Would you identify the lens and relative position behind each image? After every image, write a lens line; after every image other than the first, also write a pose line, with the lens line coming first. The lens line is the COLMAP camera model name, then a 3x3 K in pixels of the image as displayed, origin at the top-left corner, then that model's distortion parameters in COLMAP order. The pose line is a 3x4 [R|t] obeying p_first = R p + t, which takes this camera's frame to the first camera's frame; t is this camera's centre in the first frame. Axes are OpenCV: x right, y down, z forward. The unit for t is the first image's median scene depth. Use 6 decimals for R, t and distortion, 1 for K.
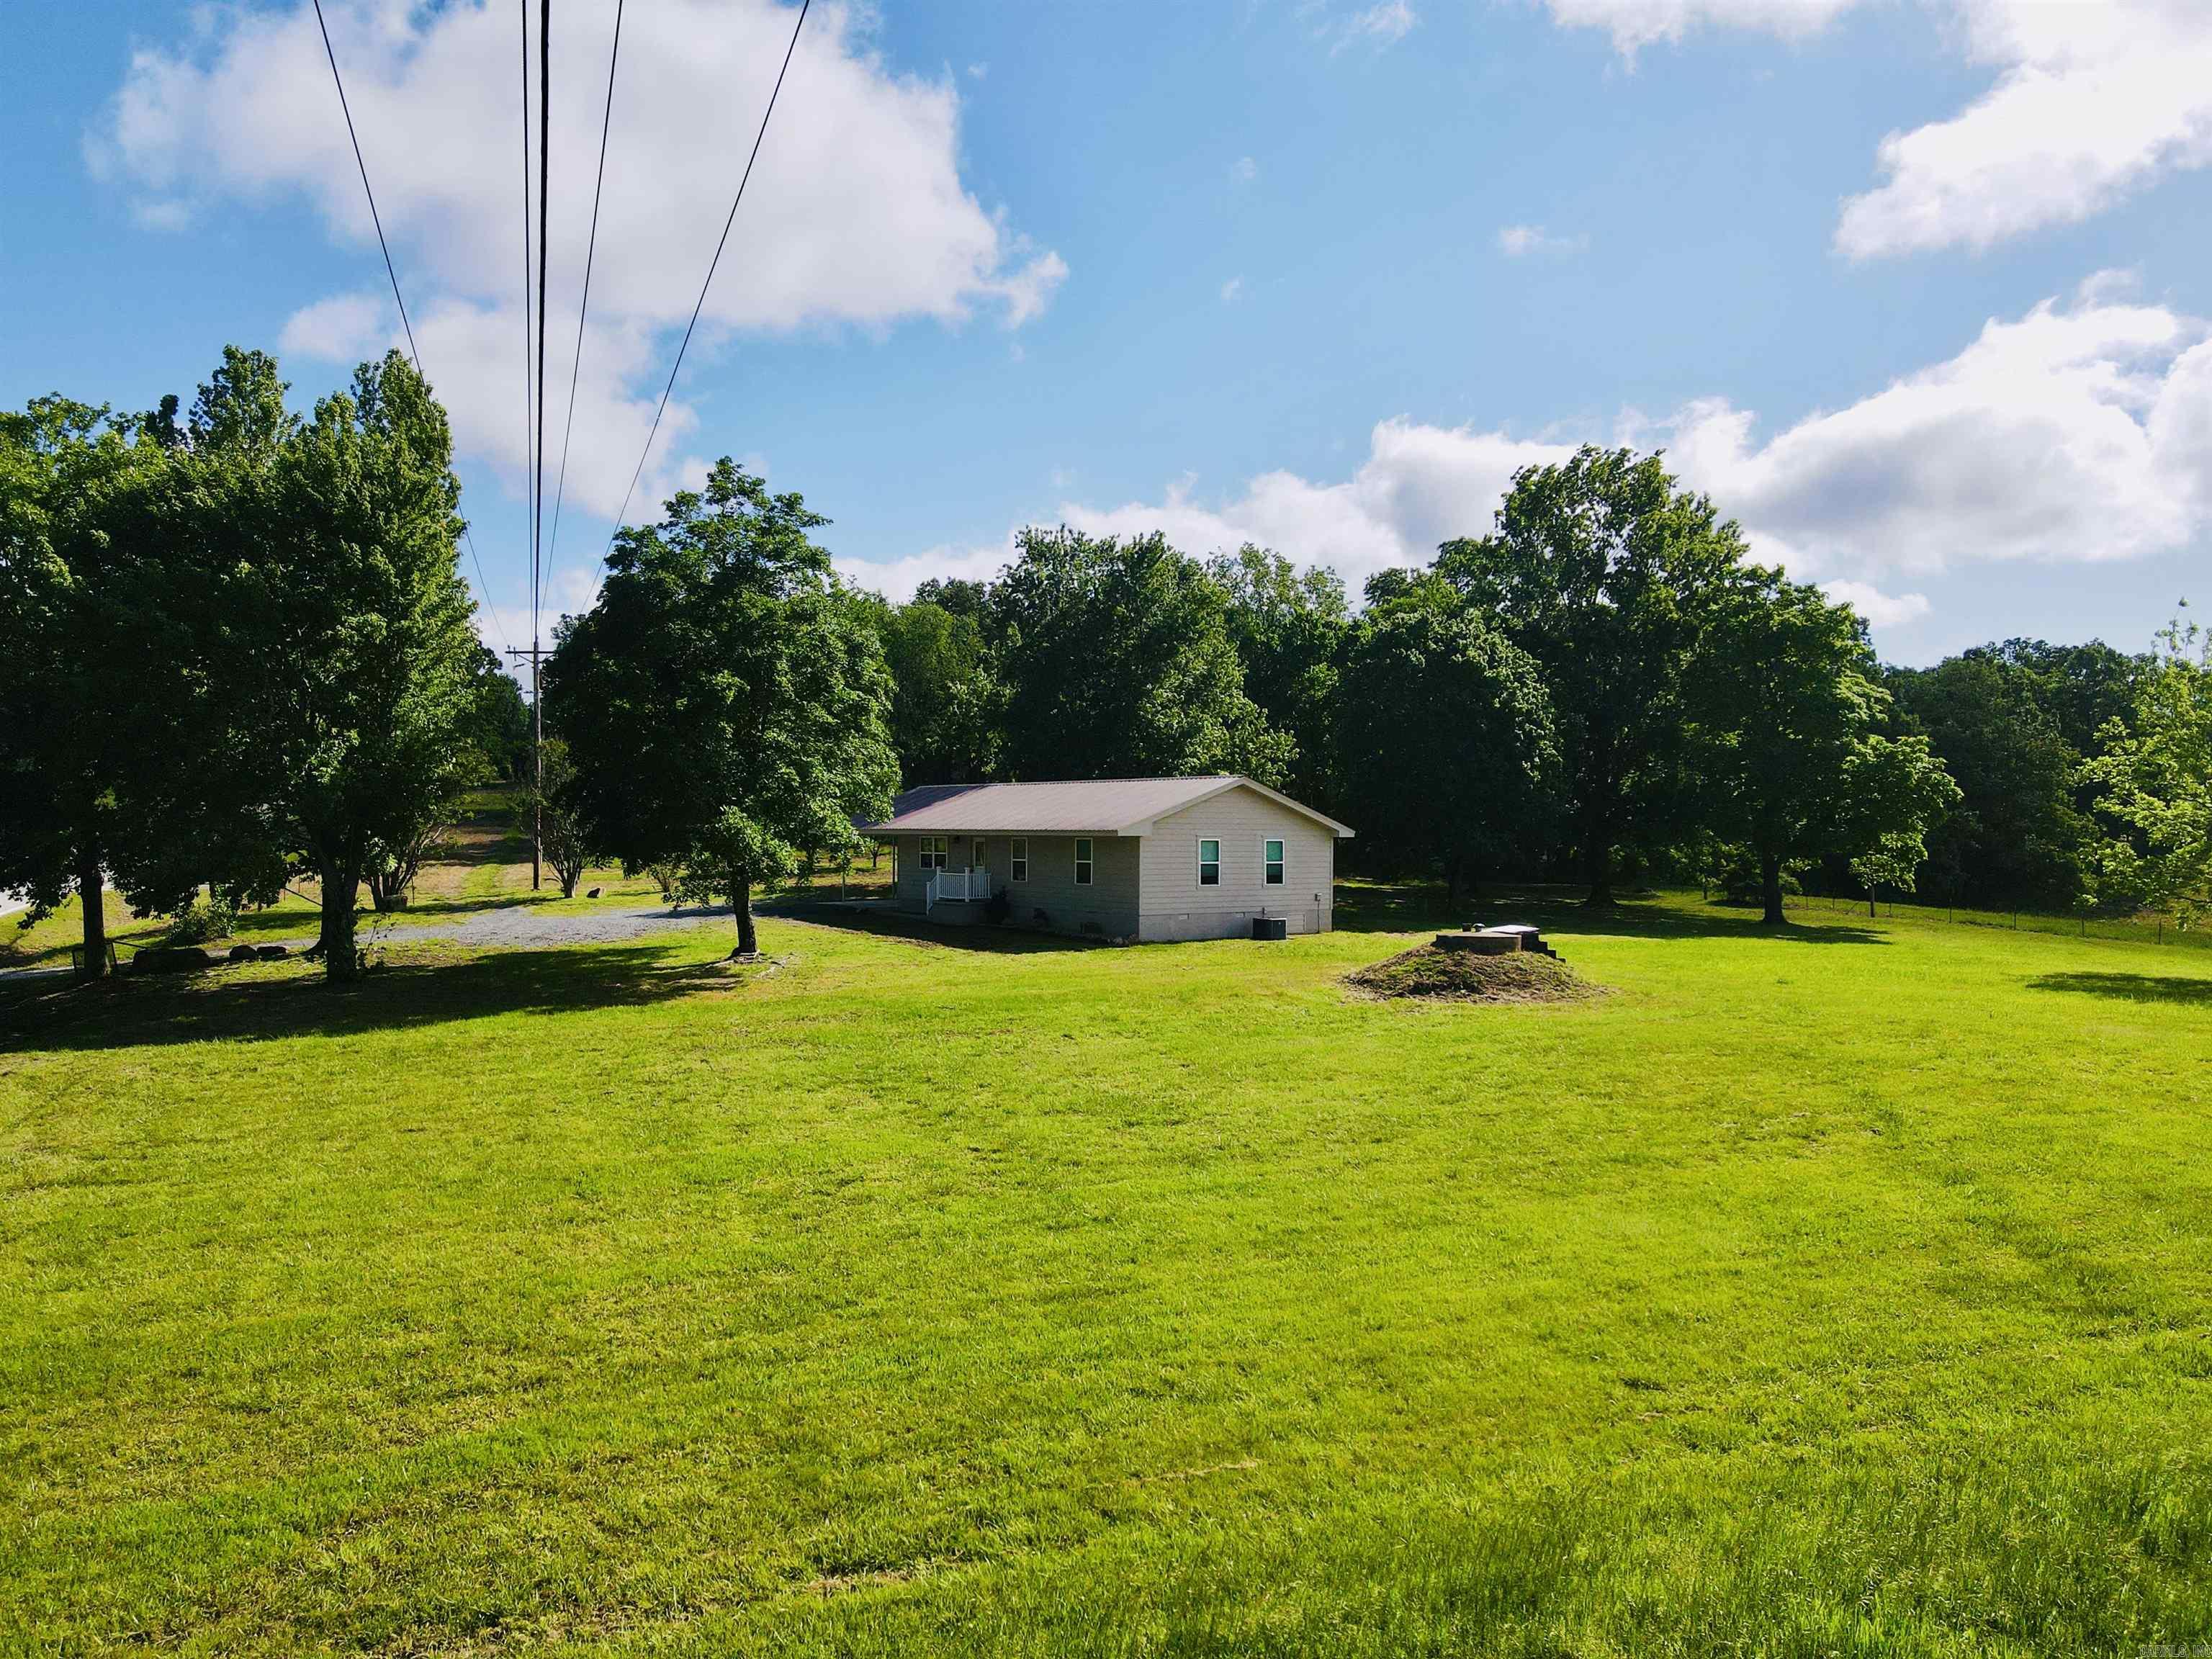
lens RADIAL K [[1581.8, 0, 1106.5], [0, 1581.8, 835.2], [0, 0, 1]] dist [-0.032140, 0.000937]
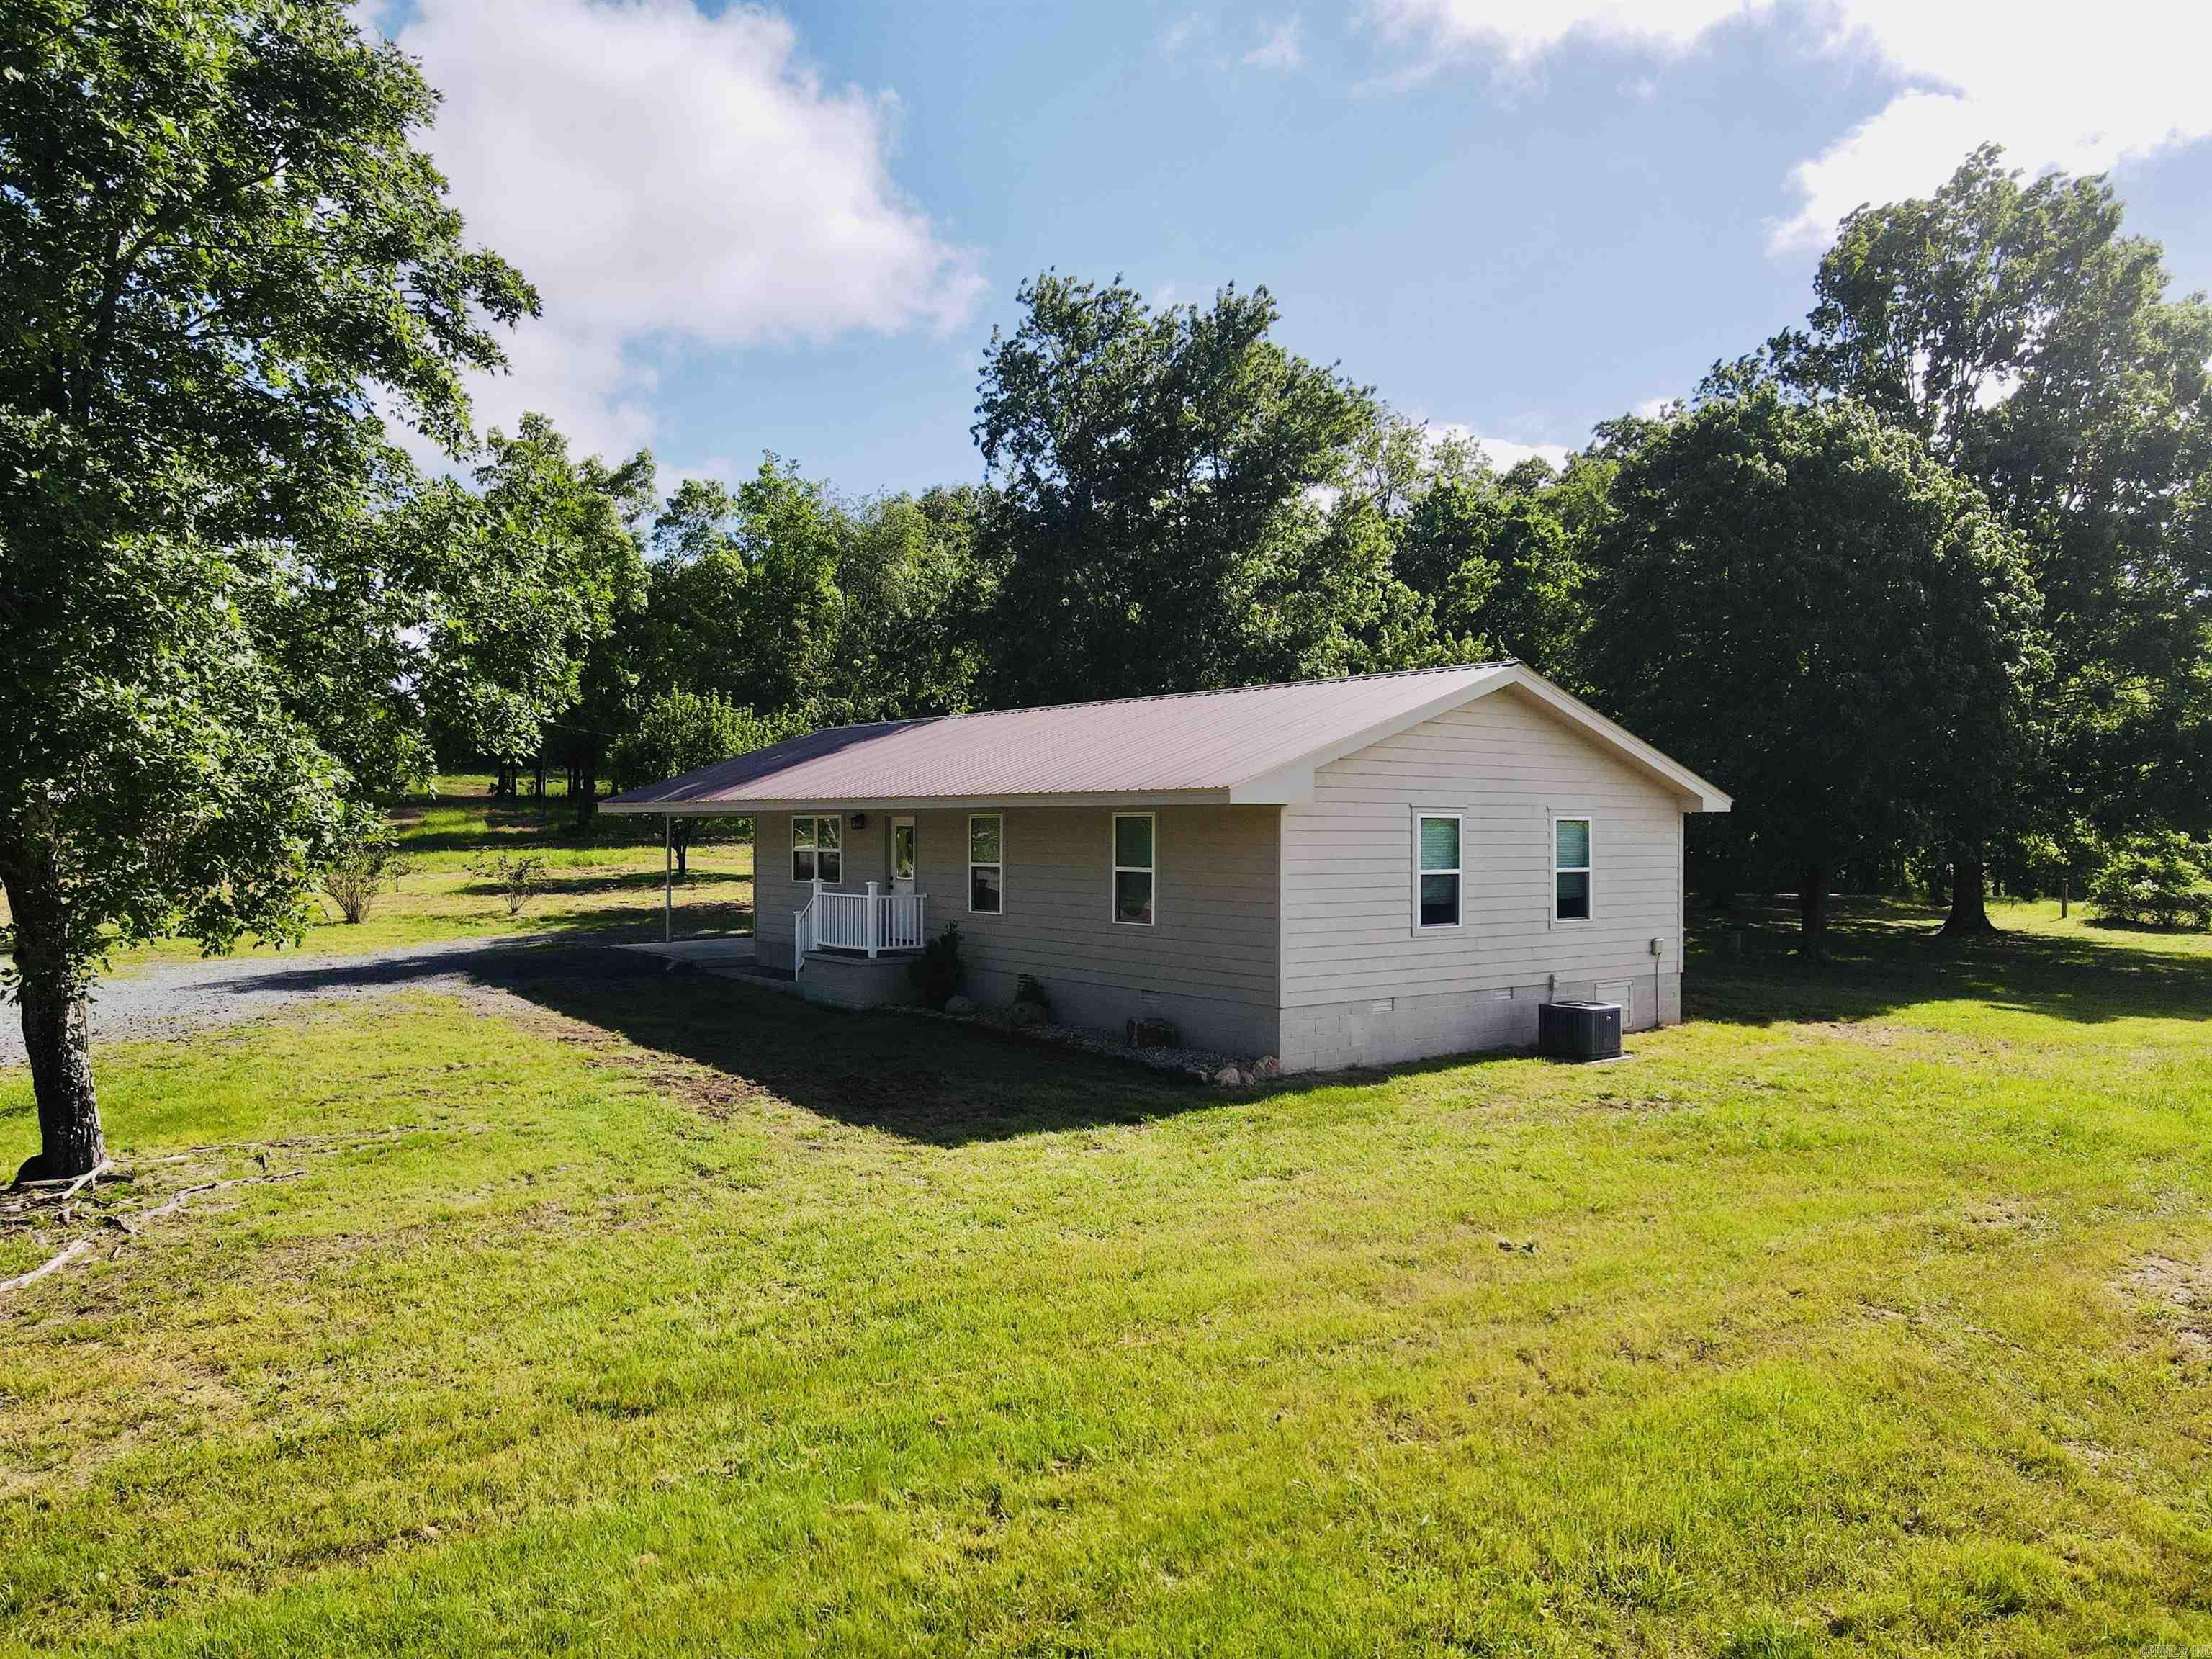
lens RADIAL K [[1581.8, 0, 1106.3], [0, 1581.8, 830.0], [0, 0, 1]] dist [-0.032140, 0.000937]
pose [[0.999935, -0.001634, -0.011298, -0.016144], [0.001634, 0.999999, 0.000011, 0.005926], [0.011298, -0.000029, 0.999936, 0.550414]]
